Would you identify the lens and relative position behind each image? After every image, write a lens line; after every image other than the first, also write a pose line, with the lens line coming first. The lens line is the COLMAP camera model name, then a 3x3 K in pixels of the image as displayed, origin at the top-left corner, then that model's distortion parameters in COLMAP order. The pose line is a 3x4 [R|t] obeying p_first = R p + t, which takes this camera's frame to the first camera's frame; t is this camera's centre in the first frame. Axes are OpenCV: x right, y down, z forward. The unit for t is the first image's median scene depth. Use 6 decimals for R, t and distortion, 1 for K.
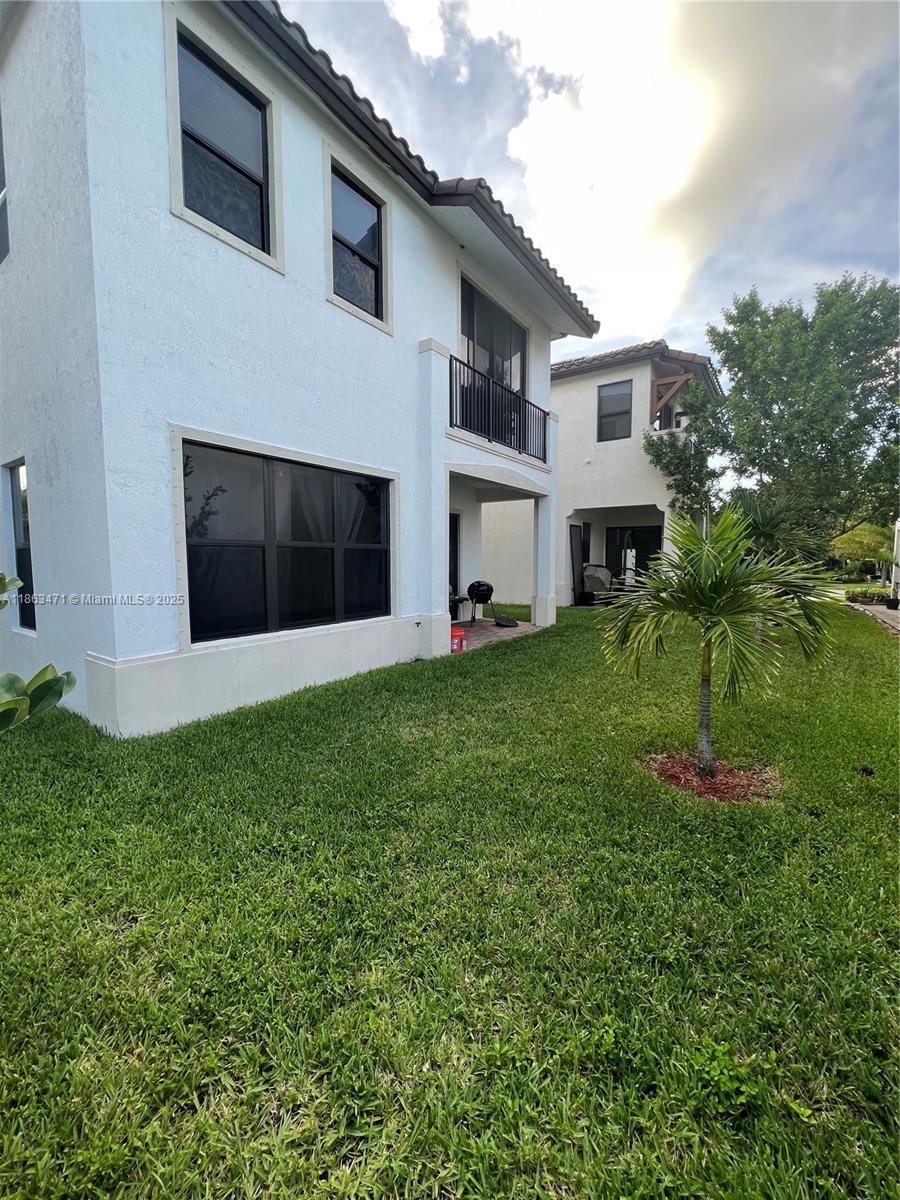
lens RADIAL K [[484.3, 0, 451.7], [0, 484.3, 596.5], [0, 0, 1]] dist [-0.002652, 0.000323]
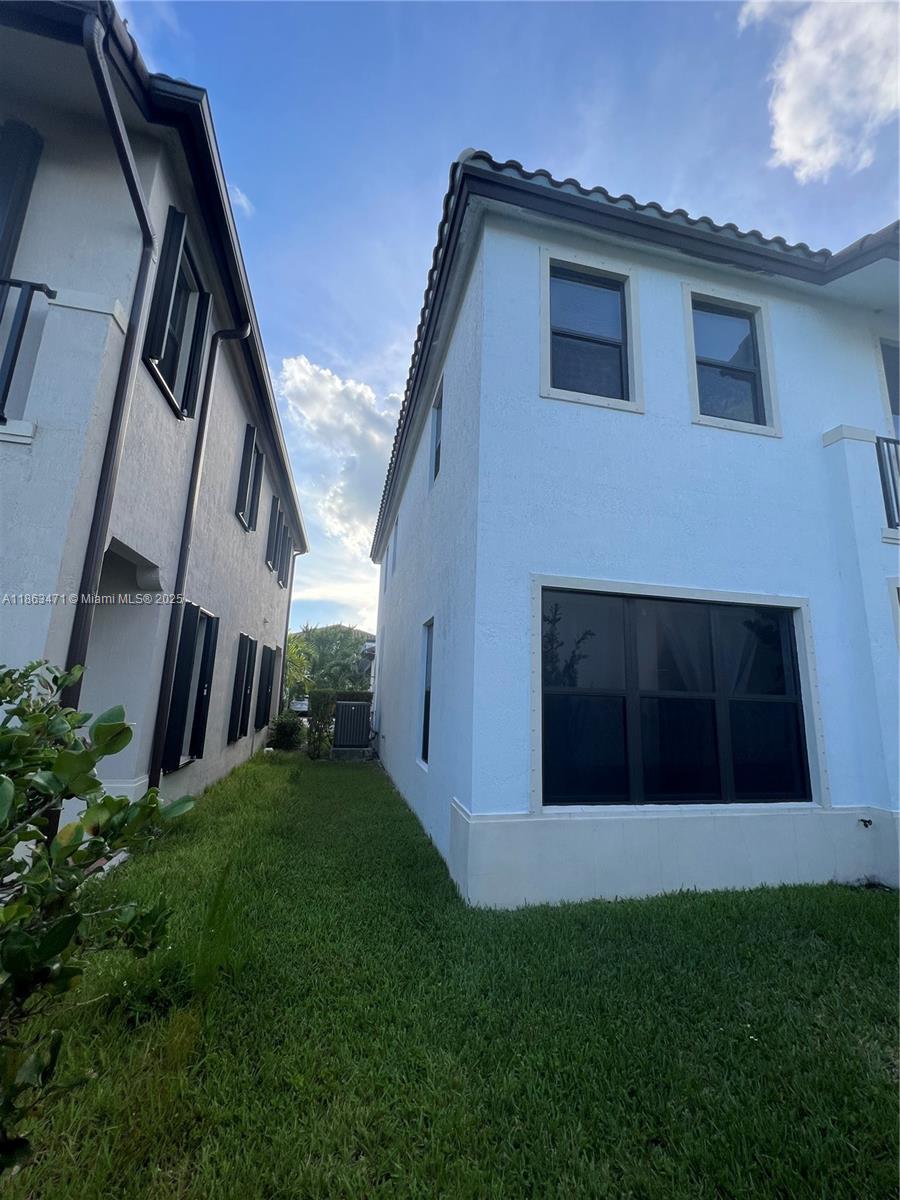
lens RADIAL K [[483.0, 0, 451.1], [0, 483.0, 595.5], [0, 0, 1]] dist [-0.002366, 0.000575]
pose [[0.738907, -0.106303, -0.665370, -0.026902], [-0.087213, 0.964082, -0.250878, -0.036470], [0.668140, 0.243404, 0.703096, 0.154568]]
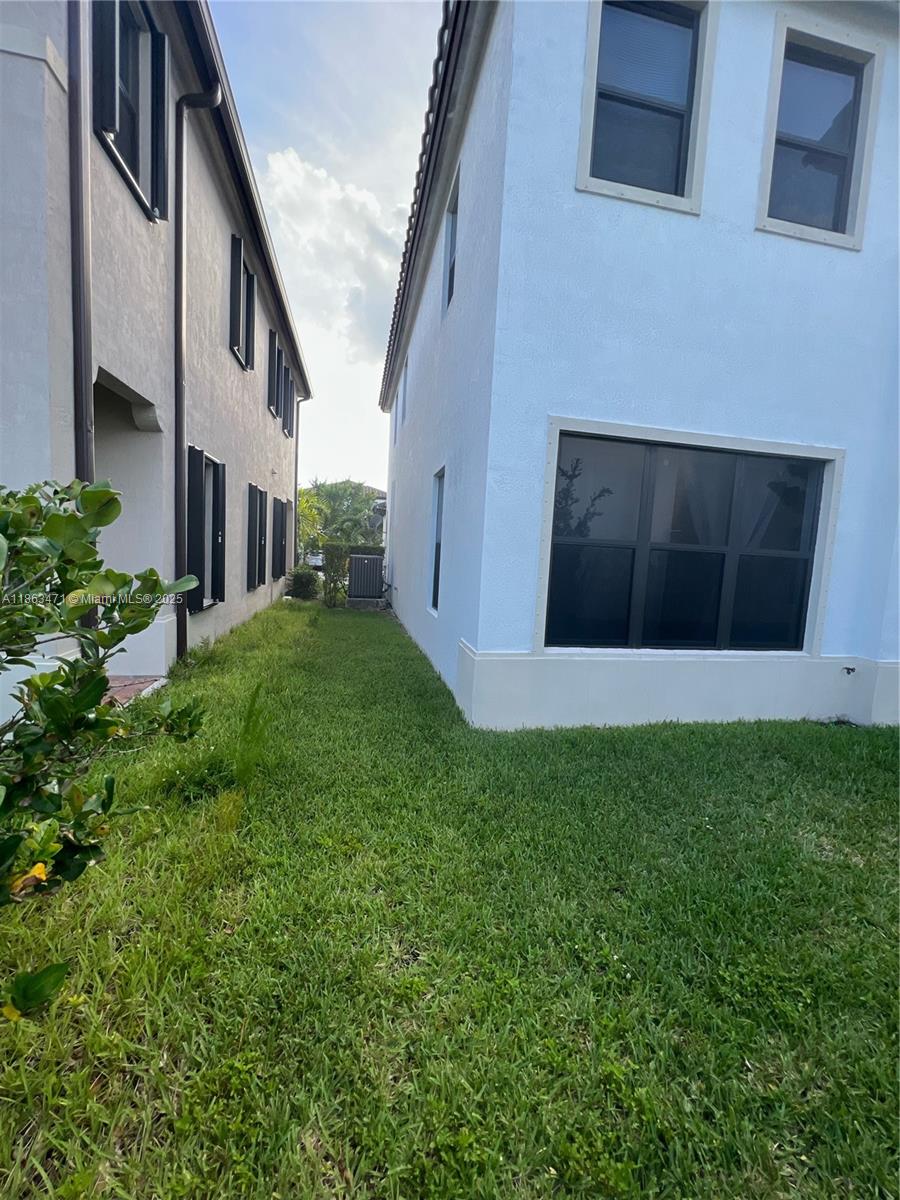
lens RADIAL K [[483.0, 0, 451.4], [0, 483.0, 595.8], [0, 0, 1]] dist [-0.002366, 0.000575]
pose [[0.722332, 0.102188, -0.683955, -0.029641], [-0.108637, 0.993510, 0.033705, -0.013879], [0.682960, 0.049957, 0.728745, 0.166616]]
